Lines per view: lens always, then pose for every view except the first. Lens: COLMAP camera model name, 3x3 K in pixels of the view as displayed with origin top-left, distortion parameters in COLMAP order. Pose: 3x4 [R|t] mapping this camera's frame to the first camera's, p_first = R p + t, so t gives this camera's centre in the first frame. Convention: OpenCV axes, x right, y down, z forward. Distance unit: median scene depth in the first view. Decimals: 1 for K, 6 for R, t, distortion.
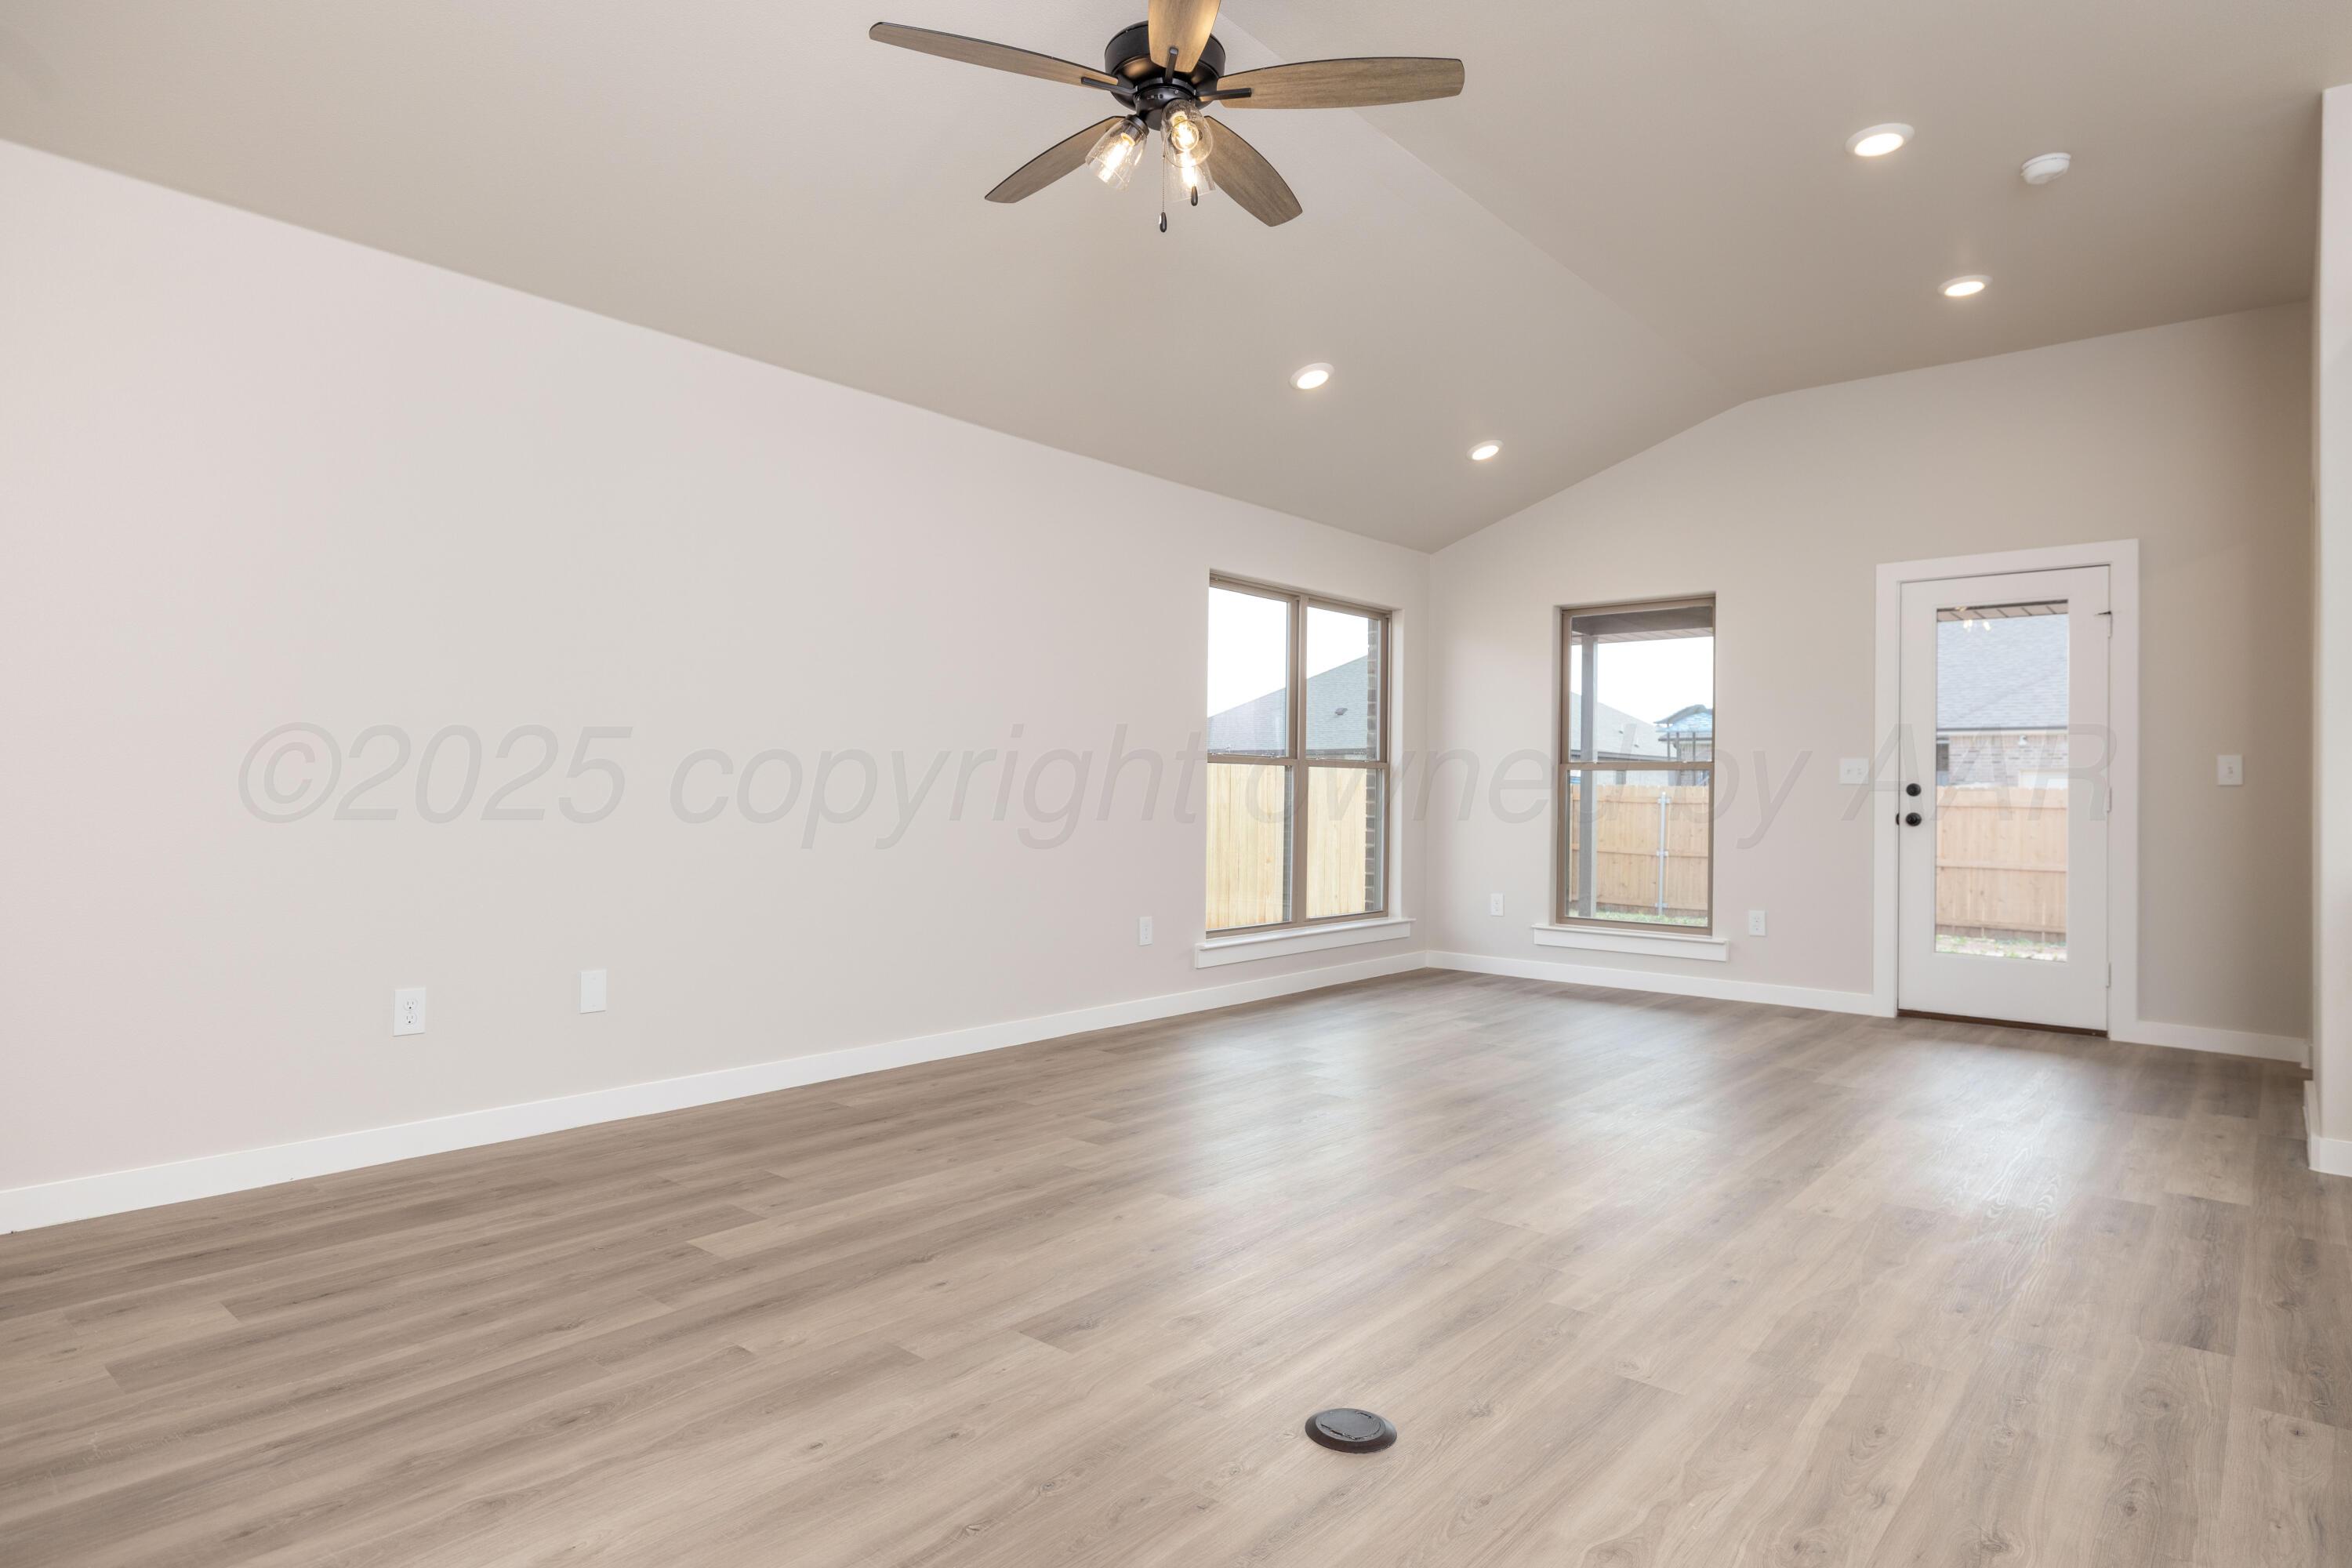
lens RADIAL K [[1319.8, 0, 1181.7], [0, 1319.8, 787.0], [0, 0, 1]] dist [0.001102, -0.000054]
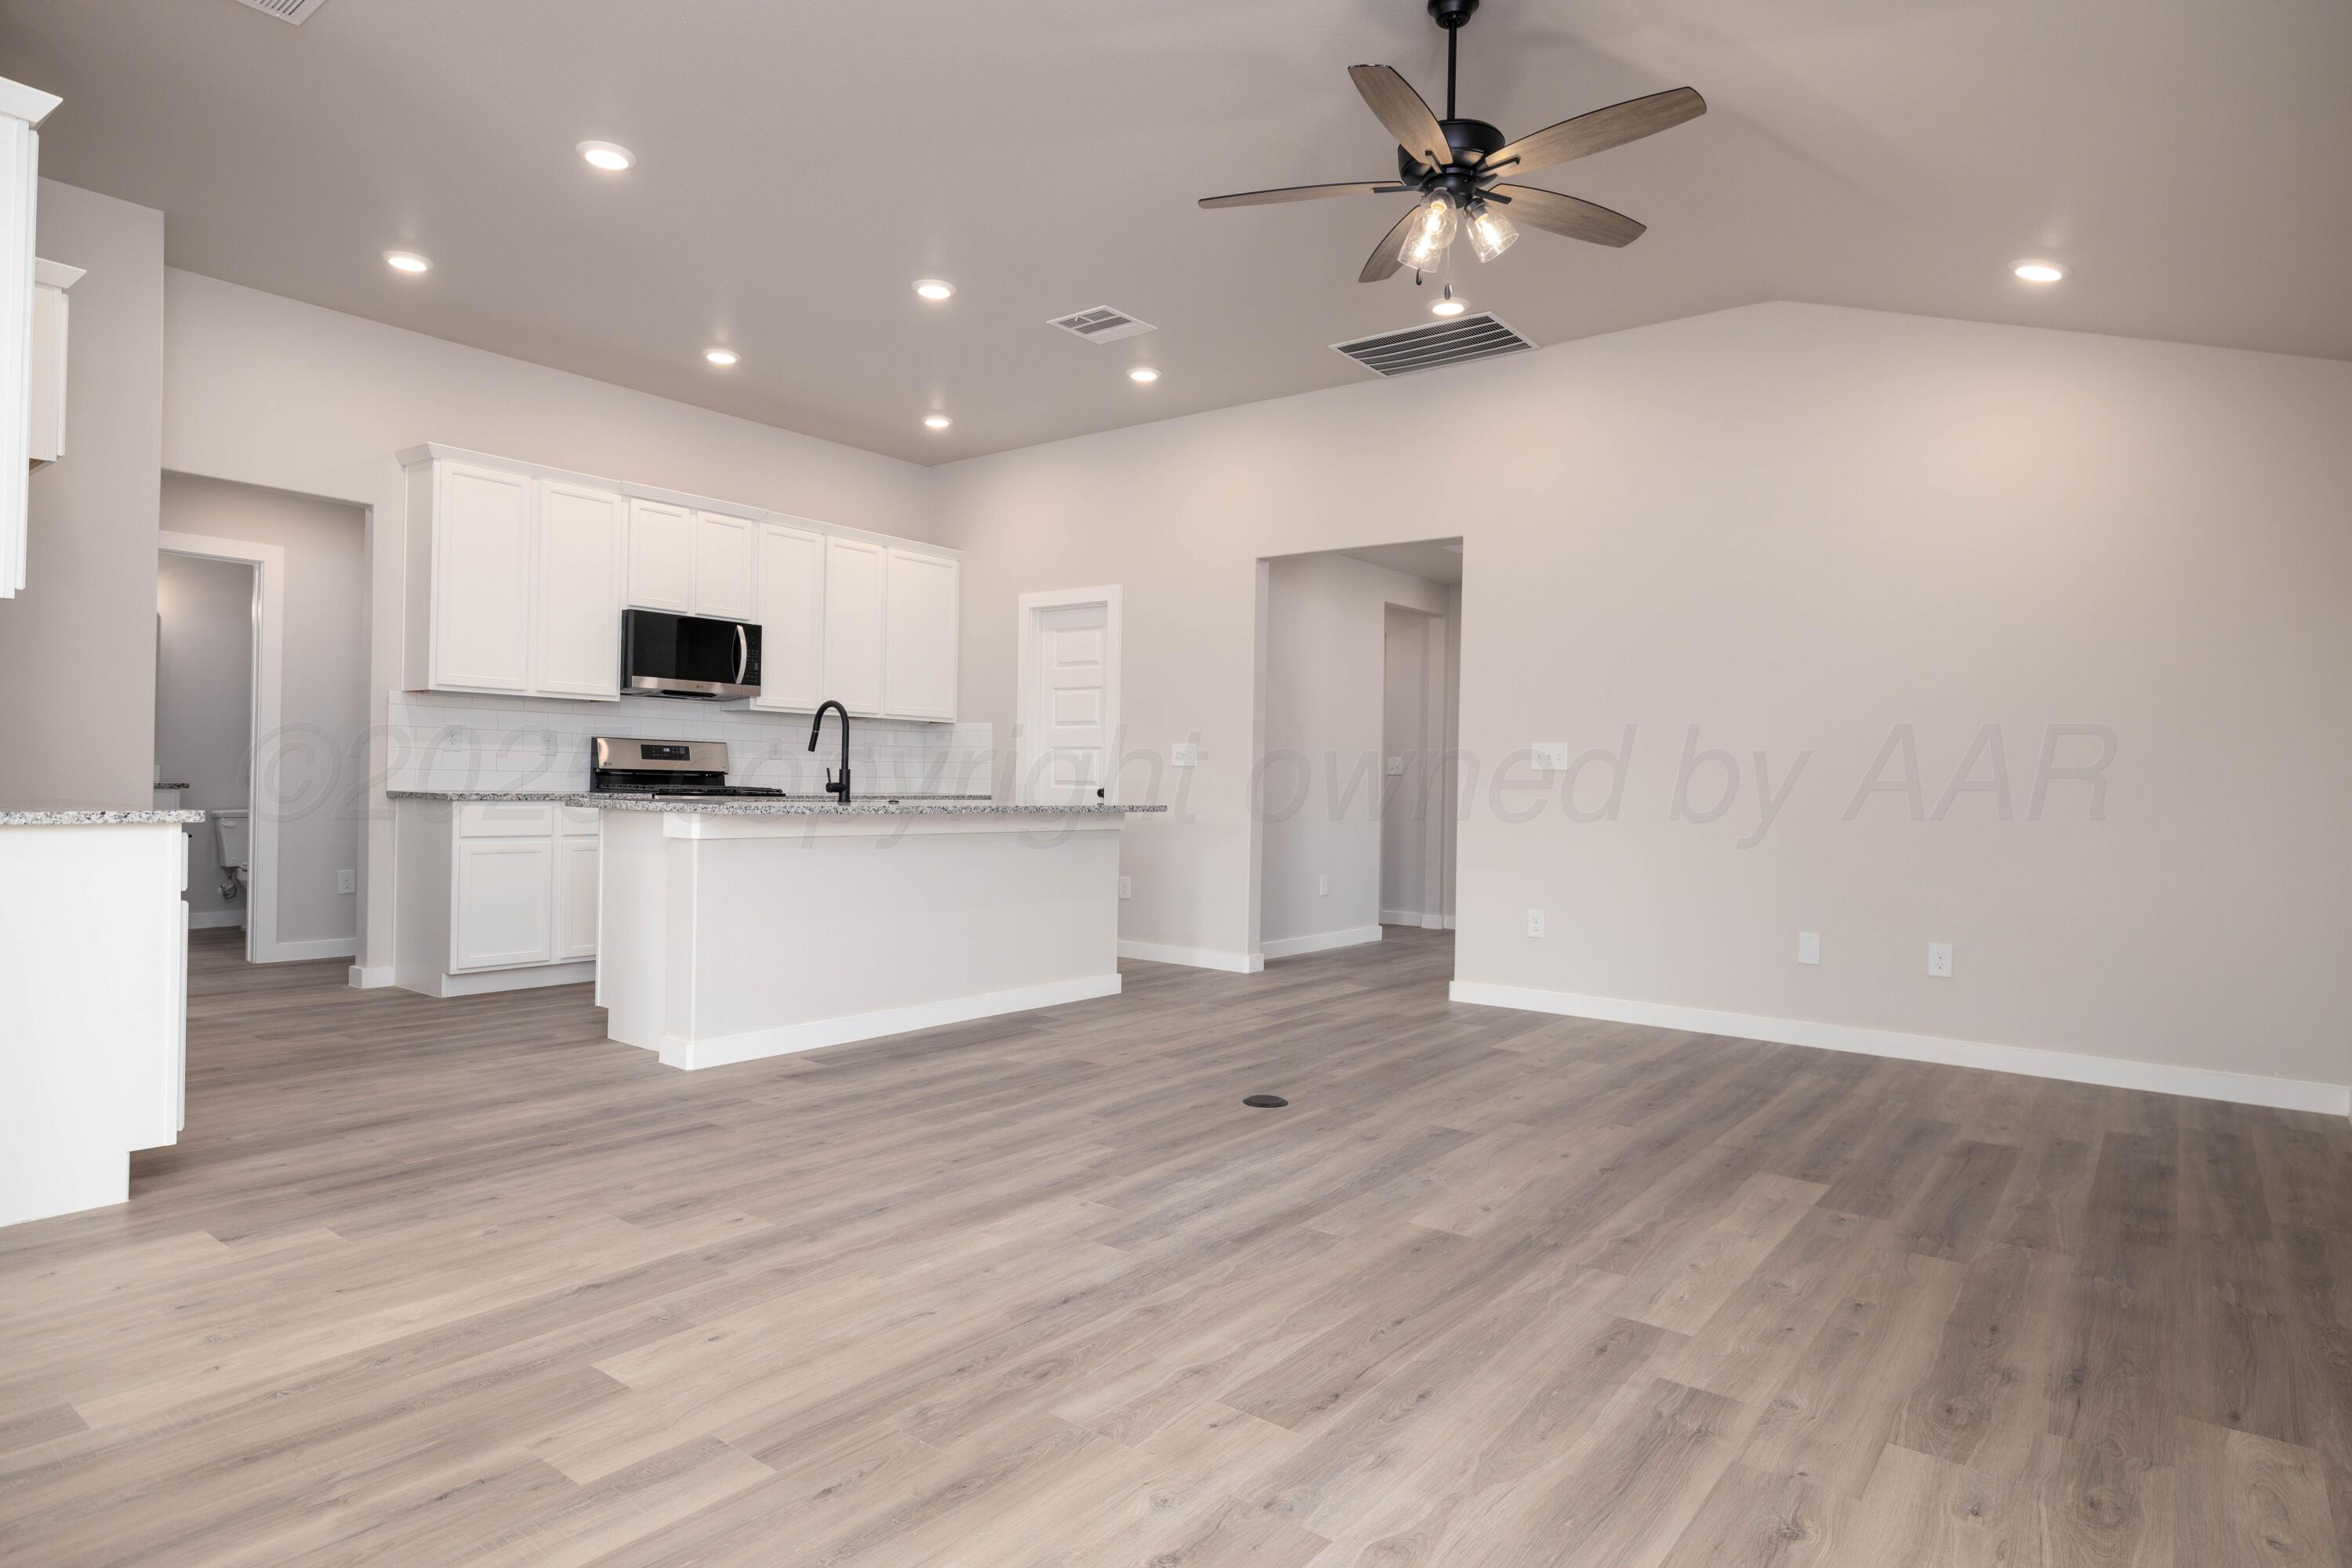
lens RADIAL K [[1319.8, 0, 1171.7], [0, 1319.8, 785.2], [0, 0, 1]] dist [0.001102, -0.000054]
pose [[-0.998814, -0.031679, -0.036968, 0.238679], [-0.031562, 0.999495, -0.003750, 0.014063], [0.037068, -0.002579, -0.999309, 1.989653]]
